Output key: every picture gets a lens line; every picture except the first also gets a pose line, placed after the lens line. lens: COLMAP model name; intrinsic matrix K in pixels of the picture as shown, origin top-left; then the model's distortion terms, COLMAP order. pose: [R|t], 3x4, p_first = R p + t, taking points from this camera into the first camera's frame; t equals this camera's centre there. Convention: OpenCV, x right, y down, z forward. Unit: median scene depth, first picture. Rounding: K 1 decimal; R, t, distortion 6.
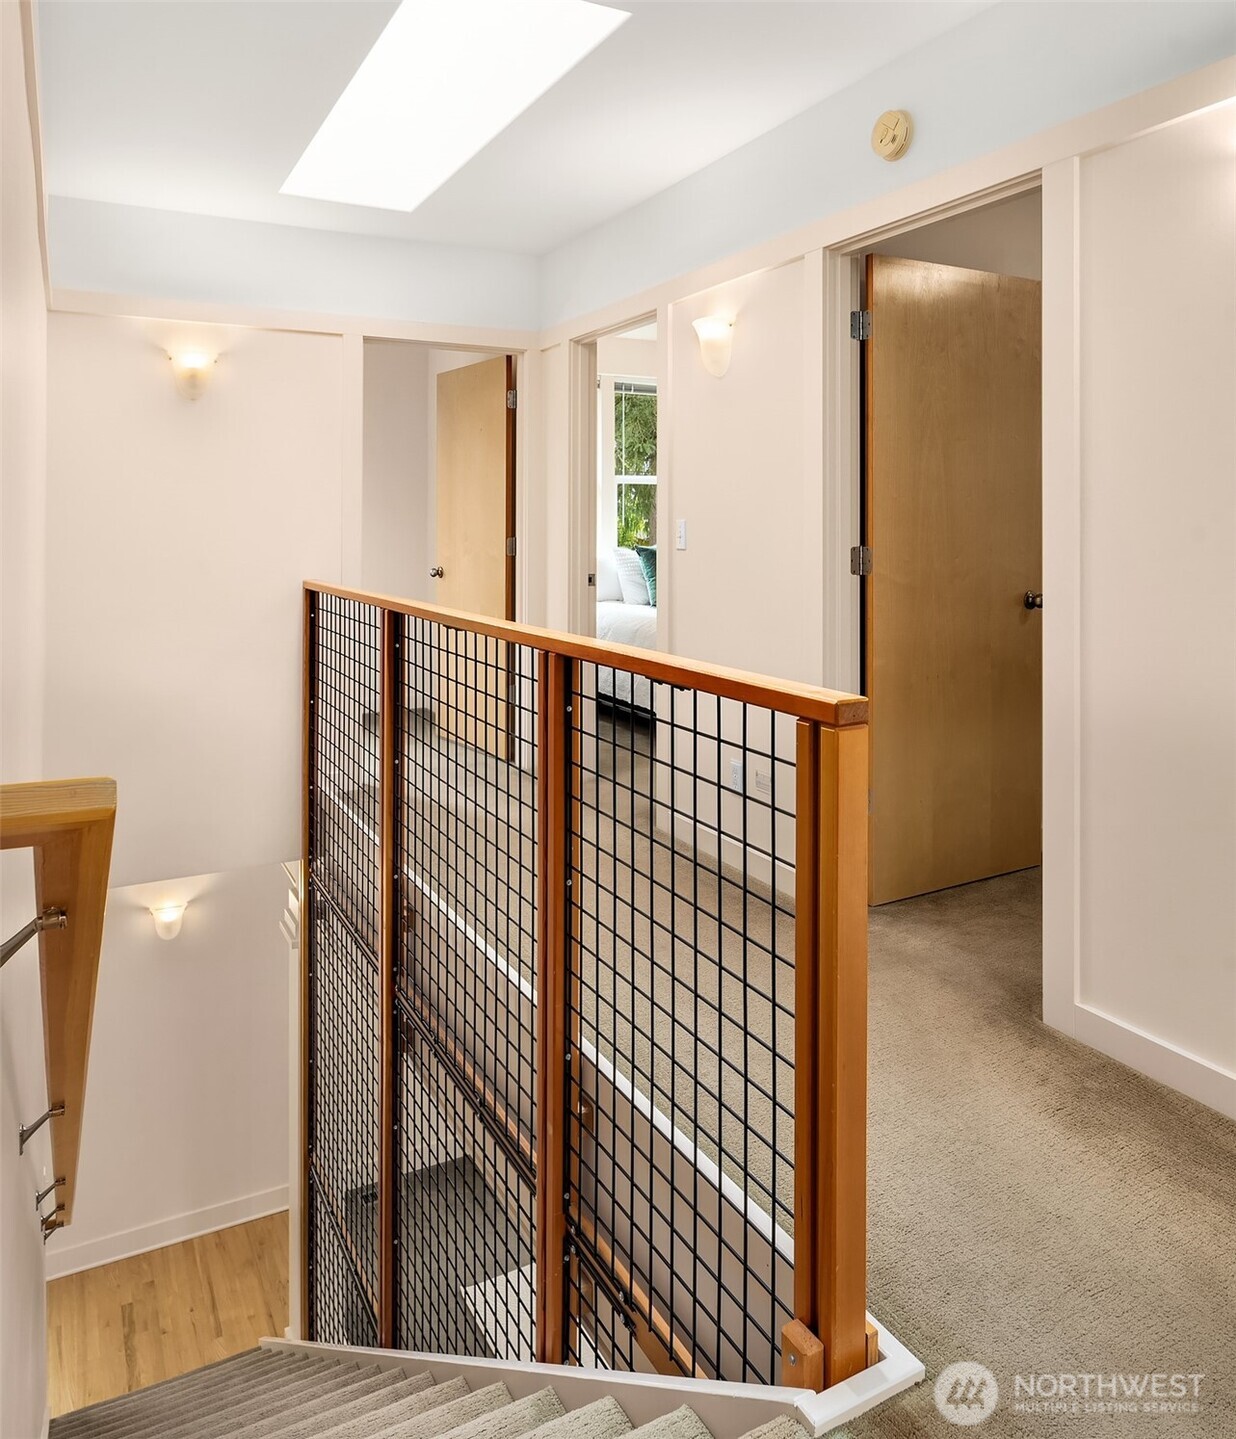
lens RADIAL K [[1055.7, 0, 618.0], [0, 1055.7, 719.5], [0, 0, 1]] dist [0.000244, 0.000004]
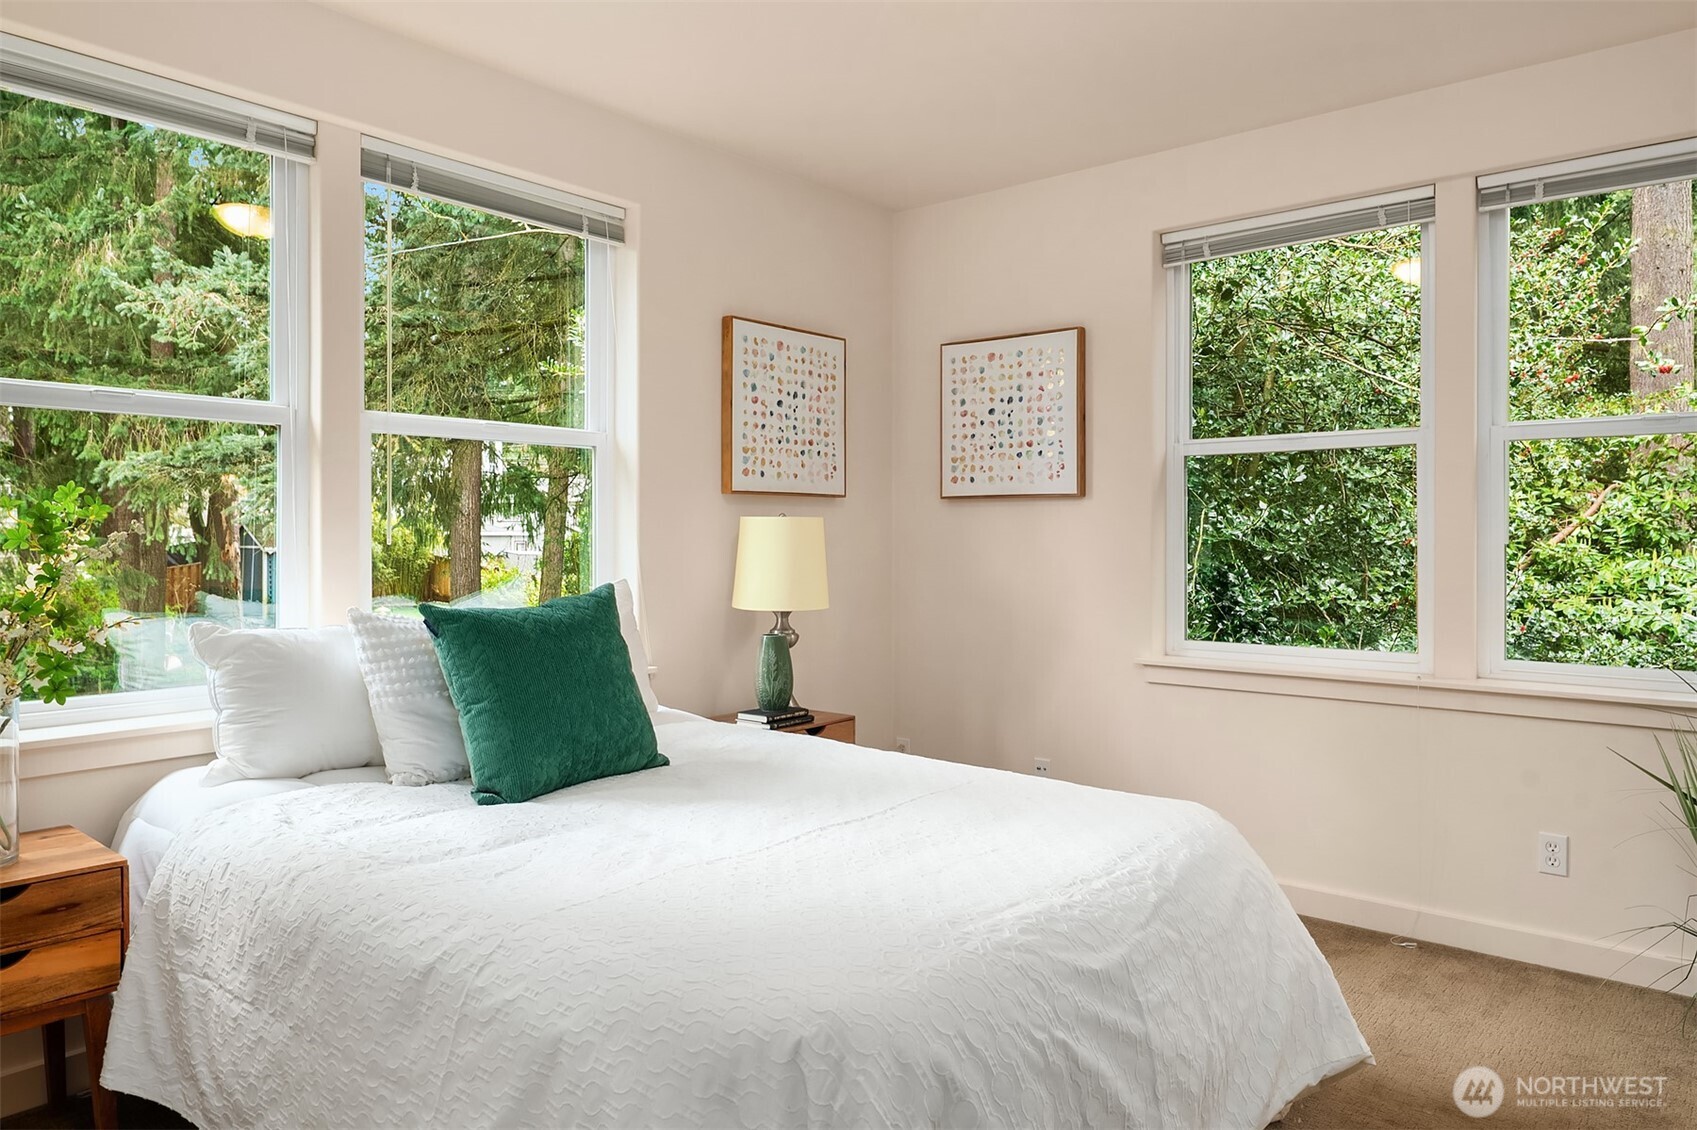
lens RADIAL K [[1118.7, 0, 848.5], [0, 1118.7, 565.0], [0, 0, 1]] dist [0.003910, 0.002392]
pose [[0.931570, 0.004751, 0.363530, 0.012915], [0.053200, 0.987370, -0.149234, -0.113548], [-0.359648, 0.158361, 0.919552, 0.609464]]
